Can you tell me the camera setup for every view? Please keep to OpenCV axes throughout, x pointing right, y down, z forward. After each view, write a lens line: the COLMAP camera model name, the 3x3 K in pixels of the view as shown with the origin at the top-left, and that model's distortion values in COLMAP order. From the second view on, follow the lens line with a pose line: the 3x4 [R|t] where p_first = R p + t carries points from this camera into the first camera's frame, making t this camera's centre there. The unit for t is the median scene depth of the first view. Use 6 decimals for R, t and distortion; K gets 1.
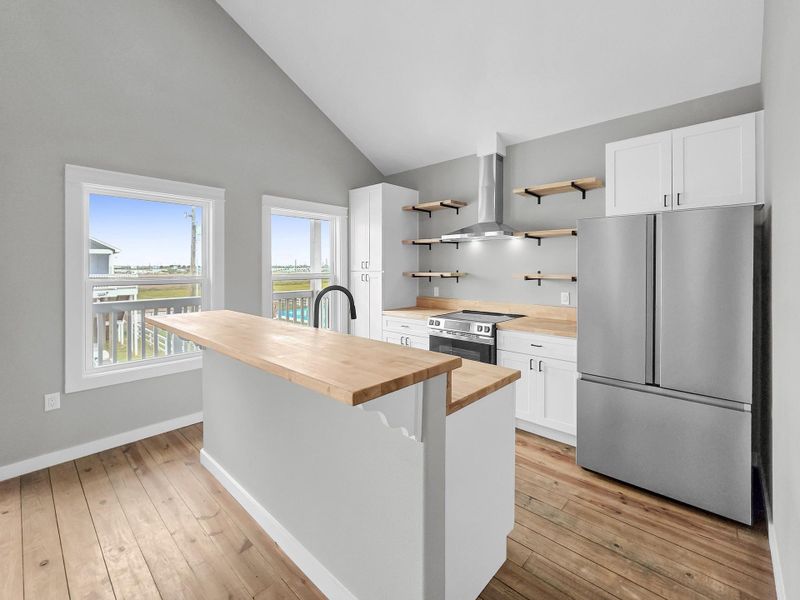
lens RADIAL K [[347.1, 0, 397.5], [0, 347.1, 266.3], [0, 0, 1]] dist [0.001295, 0.000112]
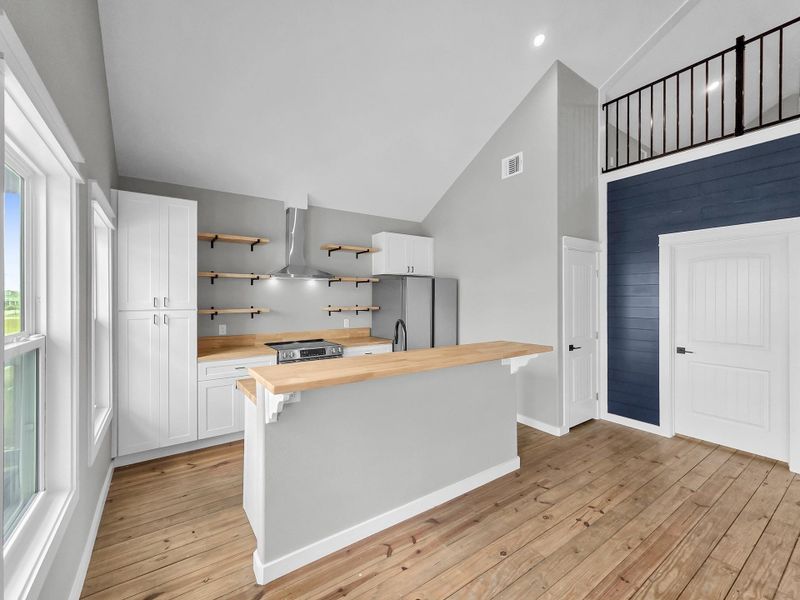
lens RADIAL K [[347.1, 0, 397.5], [0, 347.1, 296.9], [0, 0, 1]] dist [0.001295, 0.000112]
pose [[0.244462, 0.002696, 0.969655, -0.919191], [0.003068, 0.999989, -0.003554, -0.013740], [-0.969654, 0.003844, 0.244451, 0.430364]]
